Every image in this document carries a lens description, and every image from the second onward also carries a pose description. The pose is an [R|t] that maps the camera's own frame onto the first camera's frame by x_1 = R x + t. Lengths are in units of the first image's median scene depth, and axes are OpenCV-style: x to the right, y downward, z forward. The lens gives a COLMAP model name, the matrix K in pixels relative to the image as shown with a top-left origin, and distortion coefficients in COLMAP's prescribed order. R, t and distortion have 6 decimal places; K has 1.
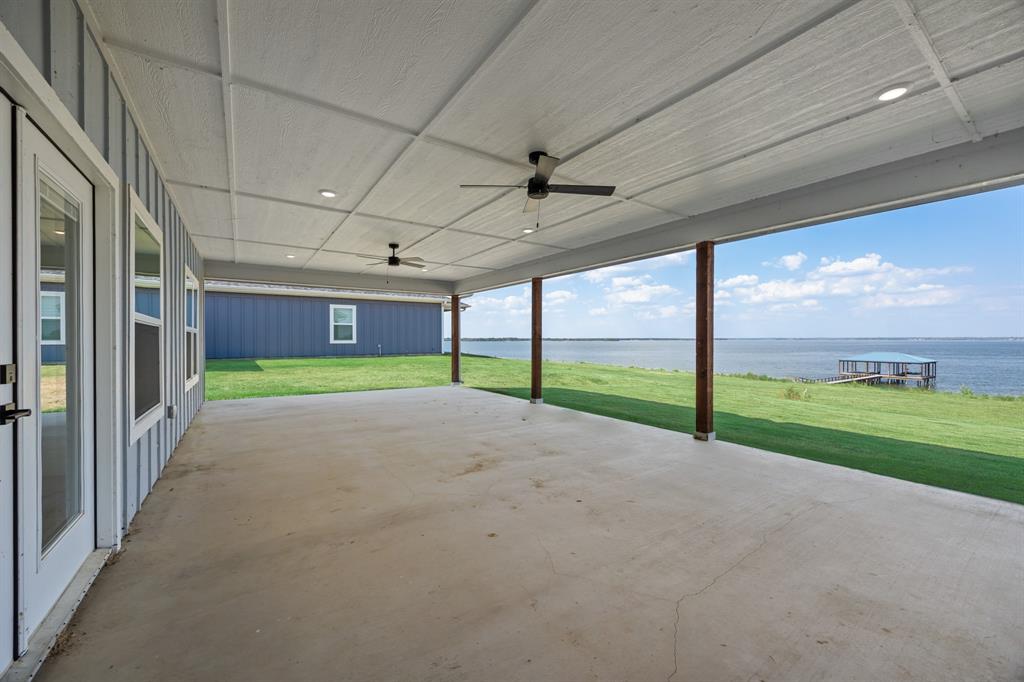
lens RADIAL K [[398.5, 0, 519.5], [0, 398.5, 336.1], [0, 0, 1]] dist [-0.000663, -0.000062]
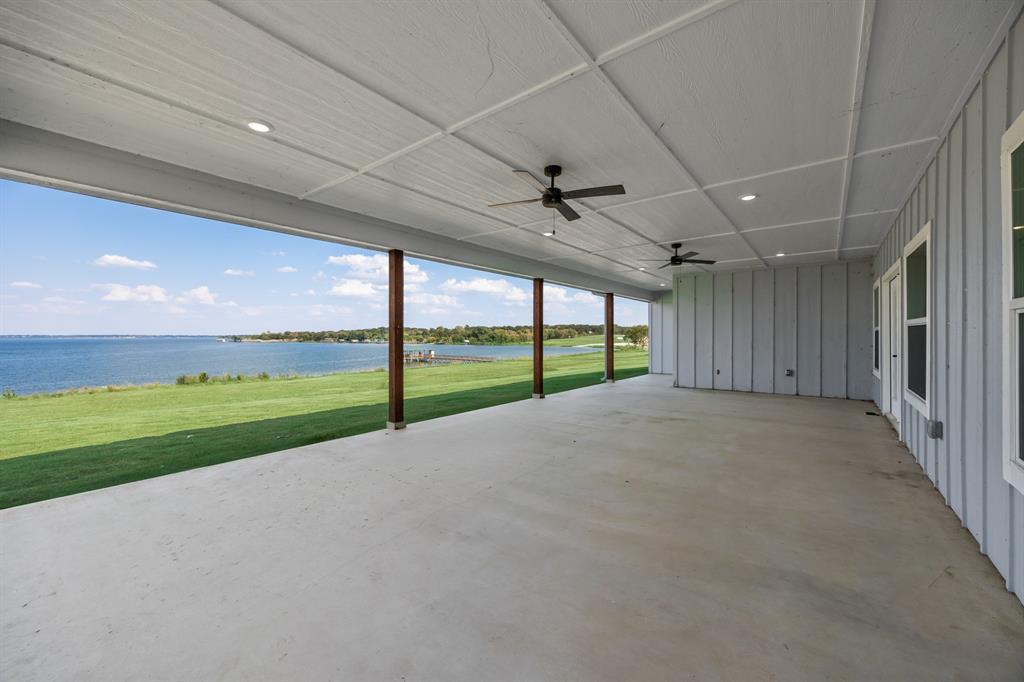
lens RADIAL K [[398.5, 0, 519.5], [0, 398.5, 336.1], [0, 0, 1]] dist [-0.000663, -0.000062]
pose [[-0.301199, -0.000328, 0.953561, -0.766172], [-0.005600, 0.999983, -0.001425, 0.004310], [-0.953545, -0.005769, -0.301196, 1.116127]]
